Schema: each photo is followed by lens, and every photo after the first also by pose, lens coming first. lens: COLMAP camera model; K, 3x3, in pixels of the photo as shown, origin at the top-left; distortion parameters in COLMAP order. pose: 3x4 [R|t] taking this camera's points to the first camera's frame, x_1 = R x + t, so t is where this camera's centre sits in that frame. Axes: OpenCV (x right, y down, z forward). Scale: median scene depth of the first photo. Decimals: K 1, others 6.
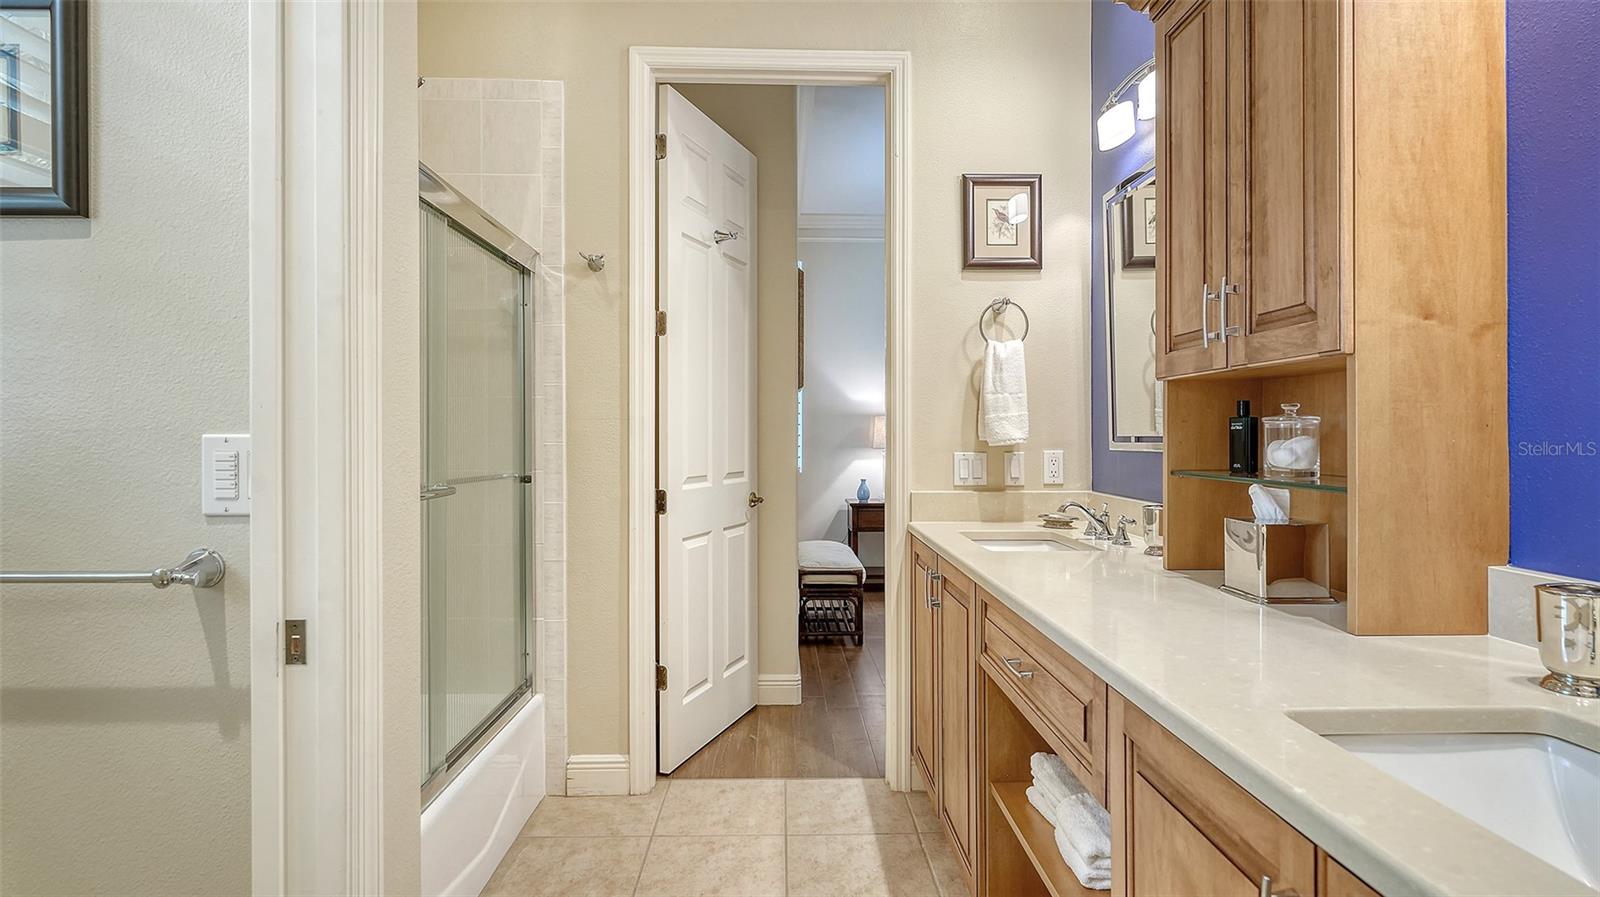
lens RADIAL K [[864.3, 0, 805.8], [0, 864.3, 433.9], [0, 0, 1]] dist [-0.001993, -0.000285]
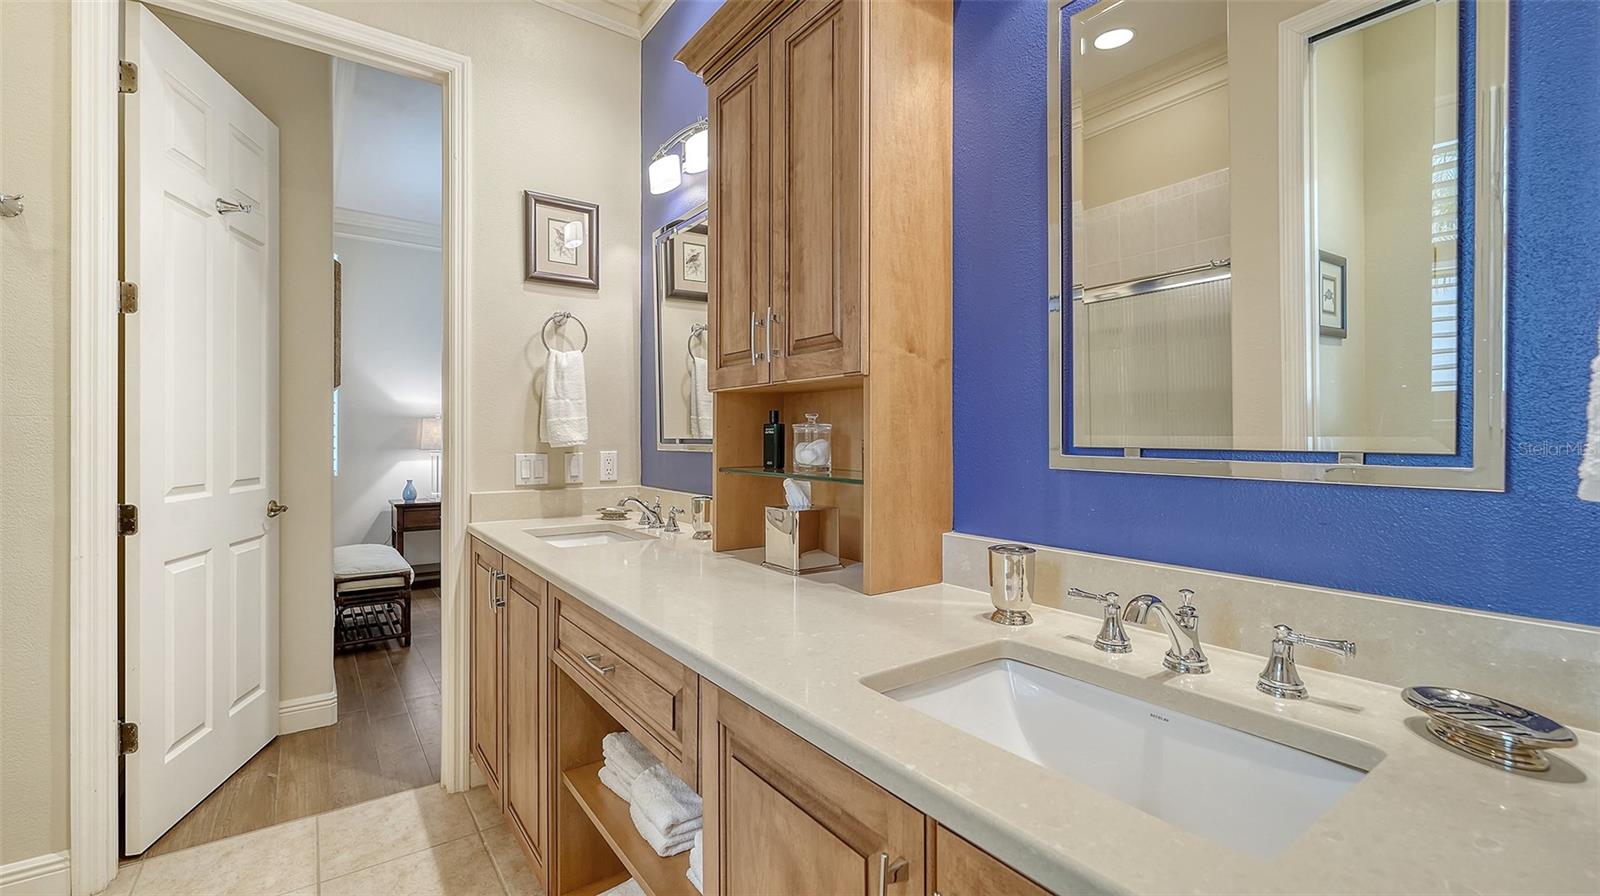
lens RADIAL K [[681.4, 0, 802.1], [0, 681.4, 437.7], [0, 0, 1]] dist [0.005093, -0.001165]
pose [[0.825562, 0.001496, 0.564309, -0.010488], [-0.003519, 0.999991, 0.002497, -0.001638], [-0.564300, -0.004047, 0.825560, 0.141089]]
